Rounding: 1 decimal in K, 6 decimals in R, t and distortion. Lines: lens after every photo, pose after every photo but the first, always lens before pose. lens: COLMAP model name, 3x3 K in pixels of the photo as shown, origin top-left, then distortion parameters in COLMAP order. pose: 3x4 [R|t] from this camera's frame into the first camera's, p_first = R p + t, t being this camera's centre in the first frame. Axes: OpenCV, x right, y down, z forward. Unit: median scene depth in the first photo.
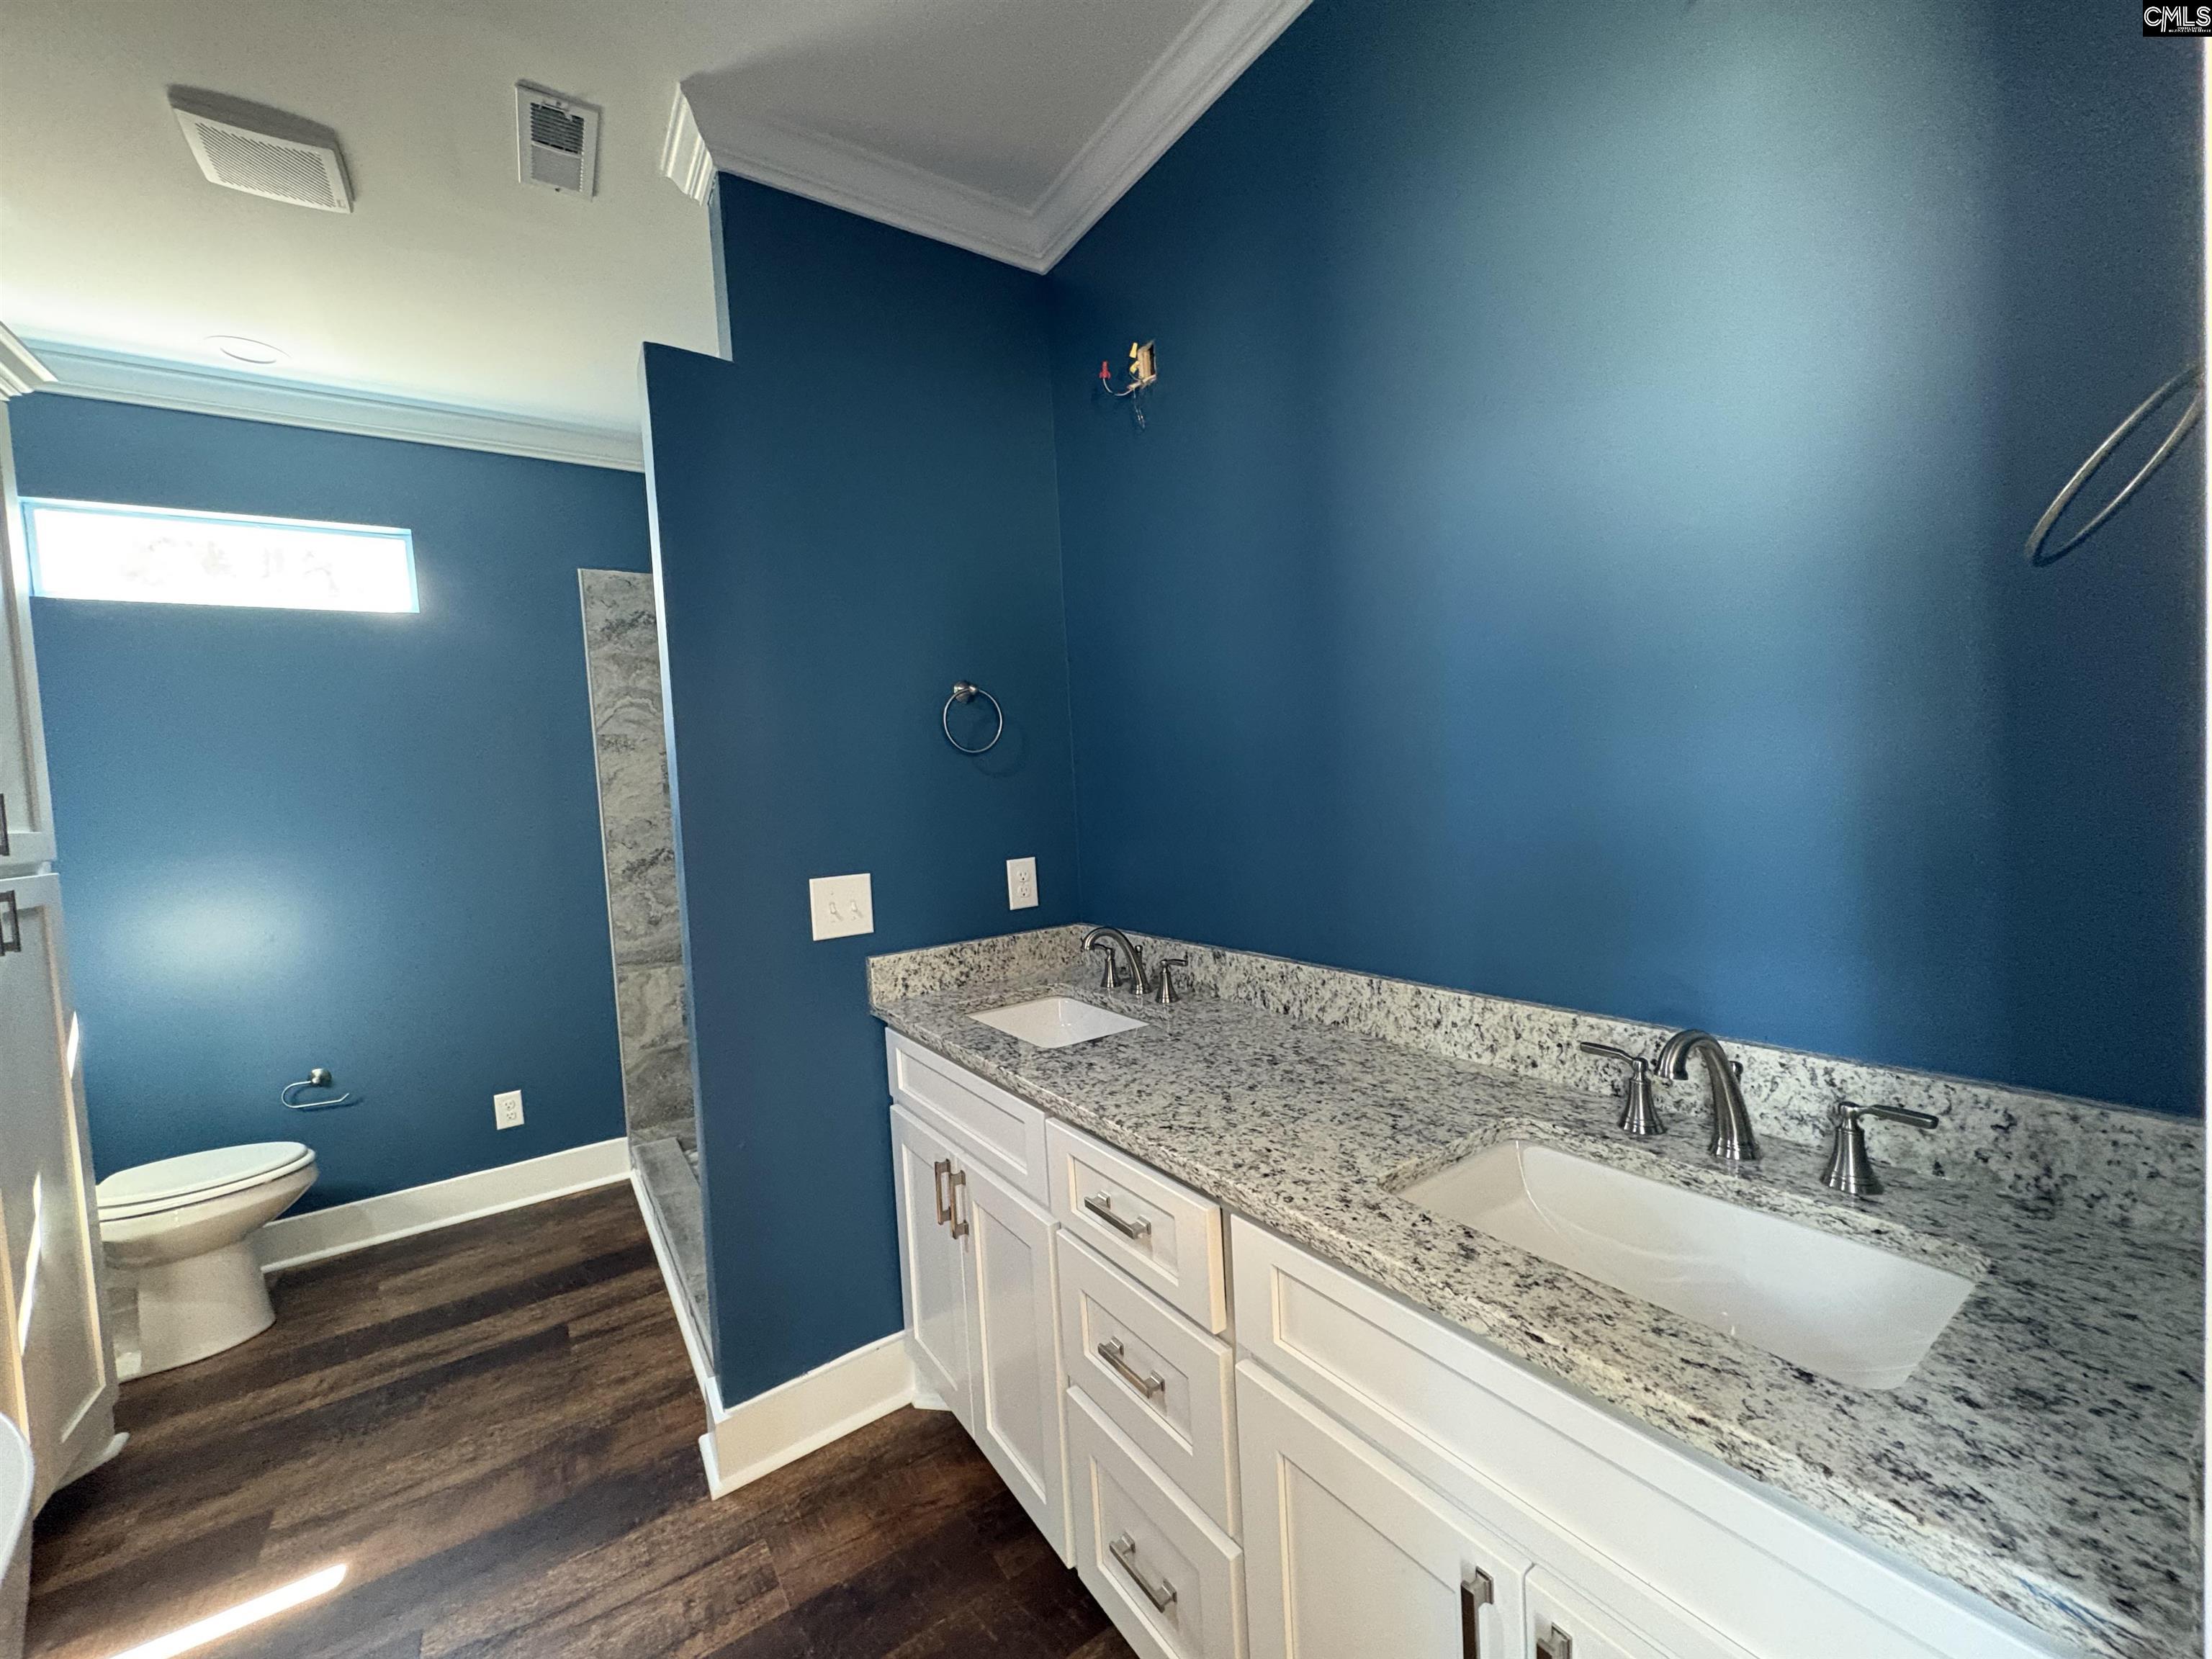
lens RADIAL K [[880.3, 0, 1105.1], [0, 880.3, 827.2], [0, 0, 1]] dist [0.000111, -0.000287]
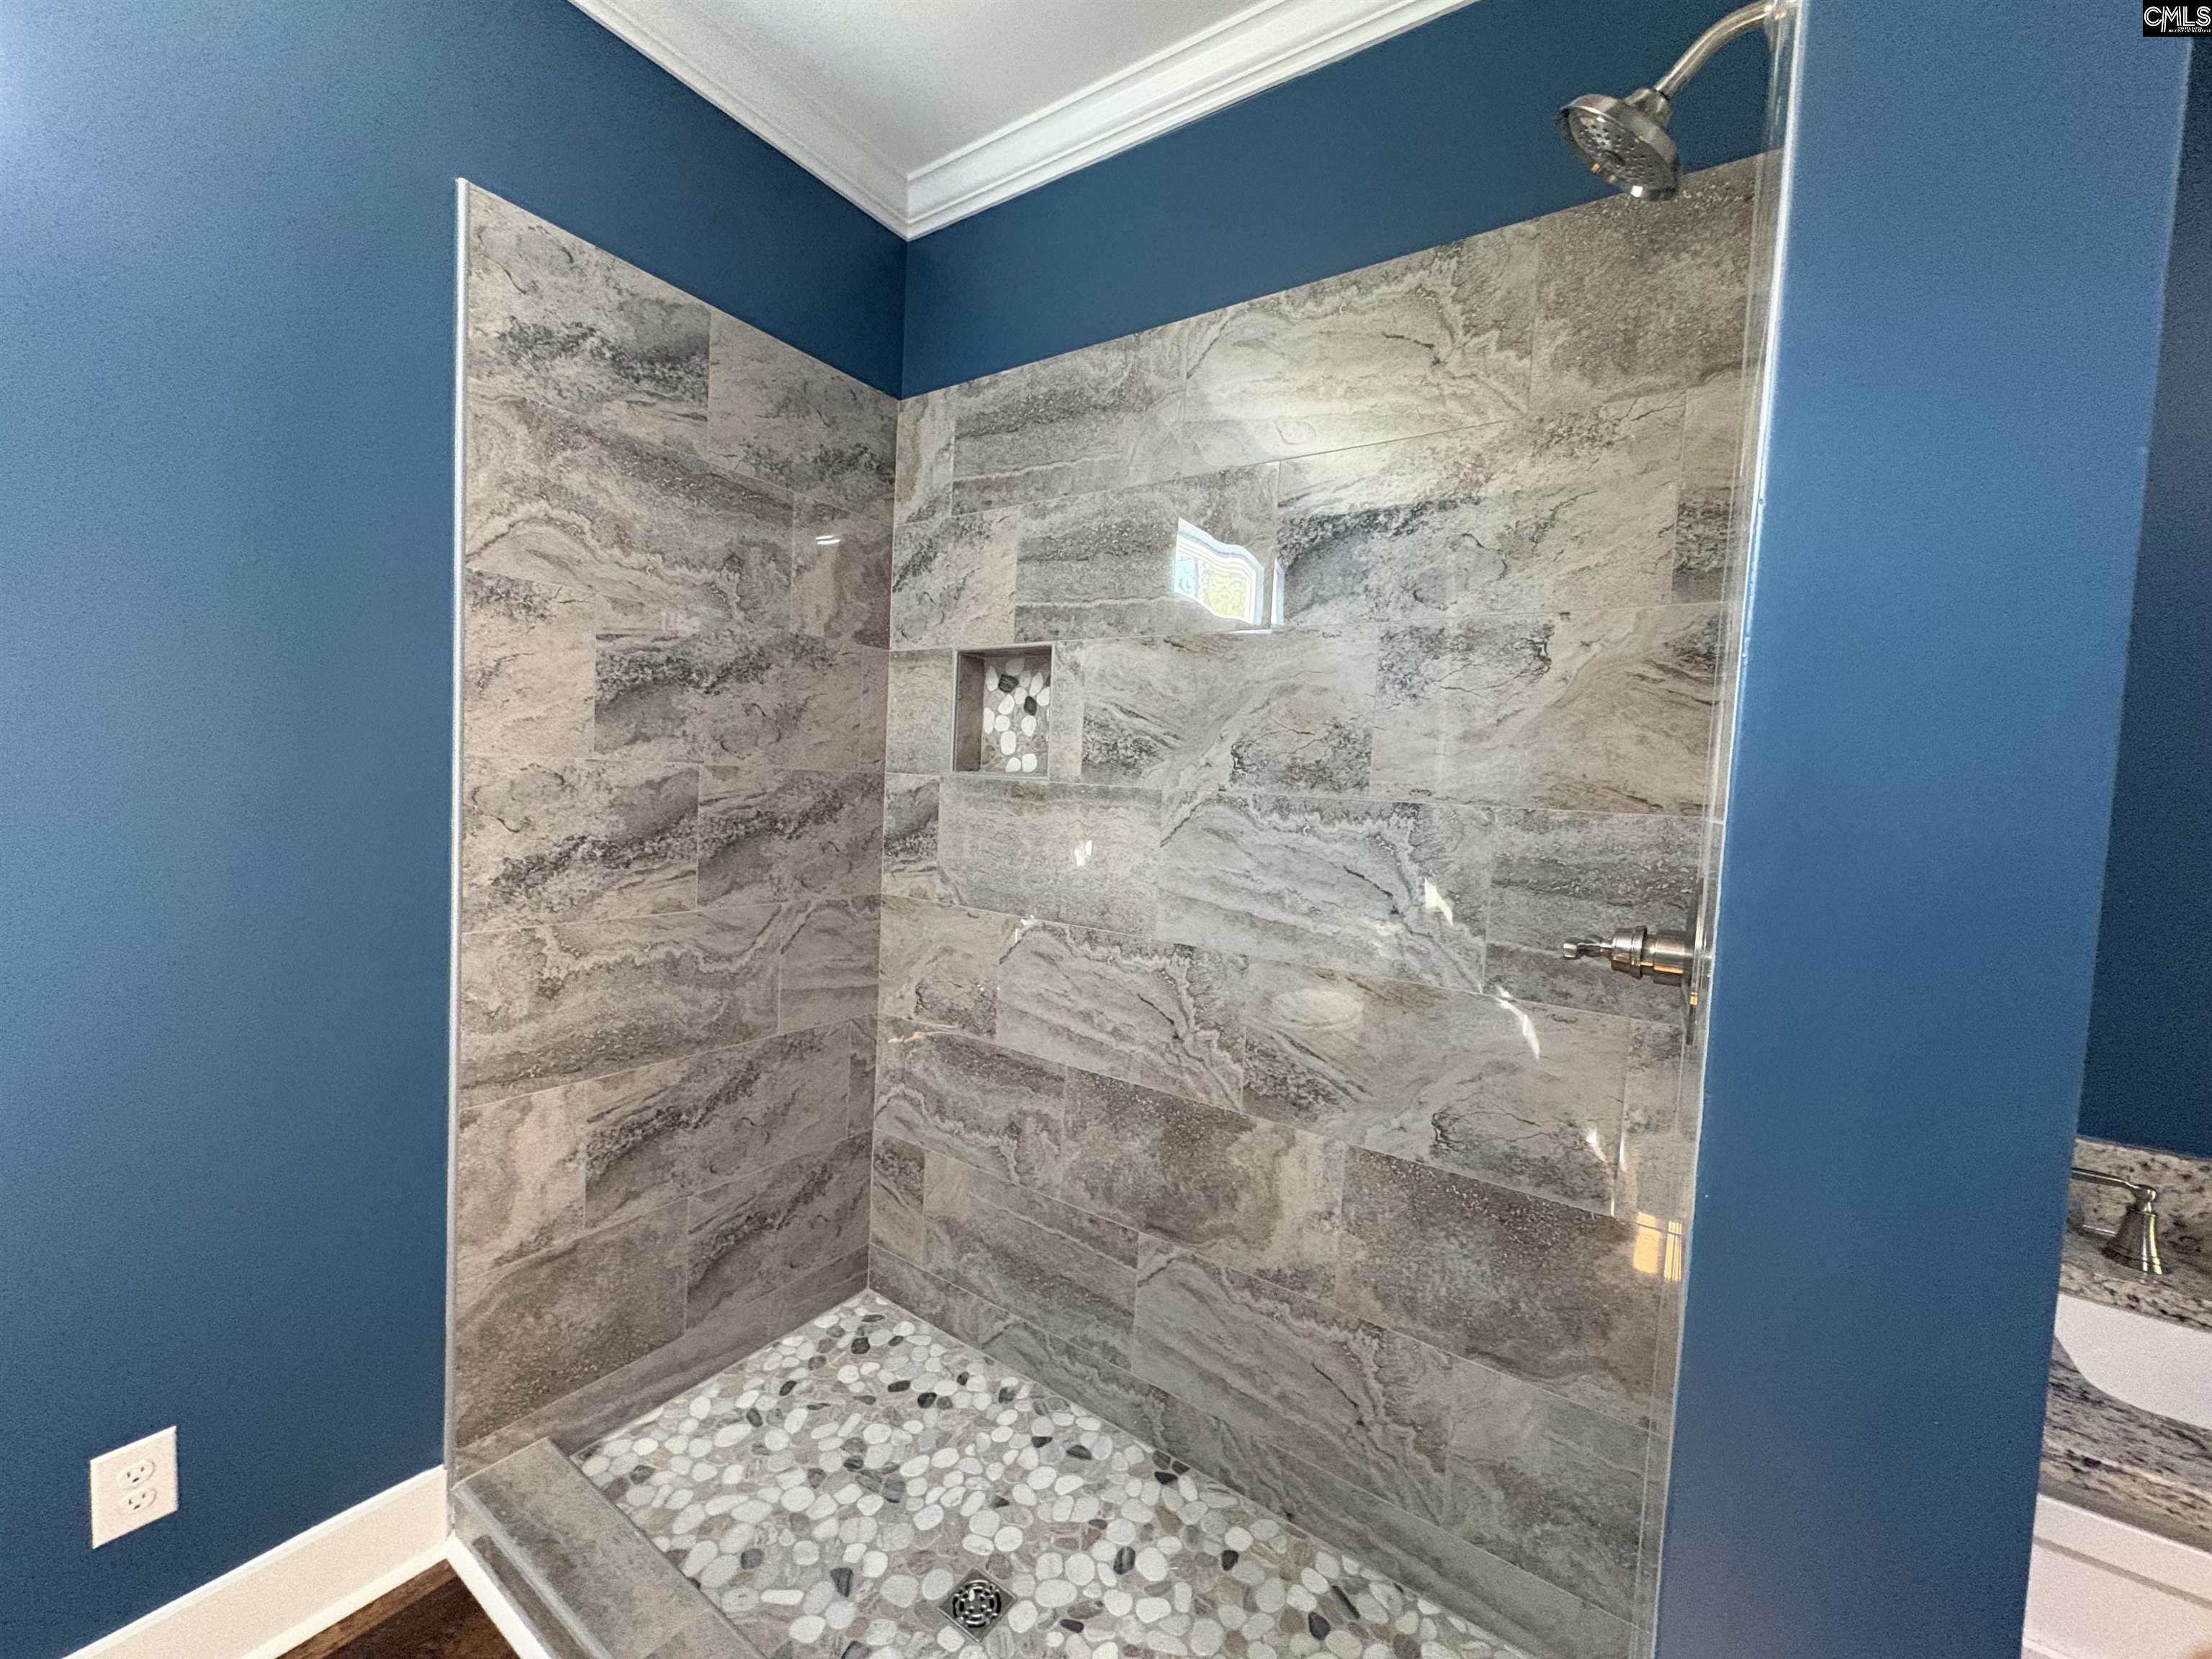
lens RADIAL K [[880.3, 0, 1110.7], [0, 880.3, 829.3], [0, 0, 1]] dist [0.000111, -0.000287]
pose [[0.926637, 0.082547, 0.366782, -0.419269], [-0.083043, 0.996441, -0.014458, 0.003749], [-0.366670, -0.017061, 0.930194, 0.459776]]
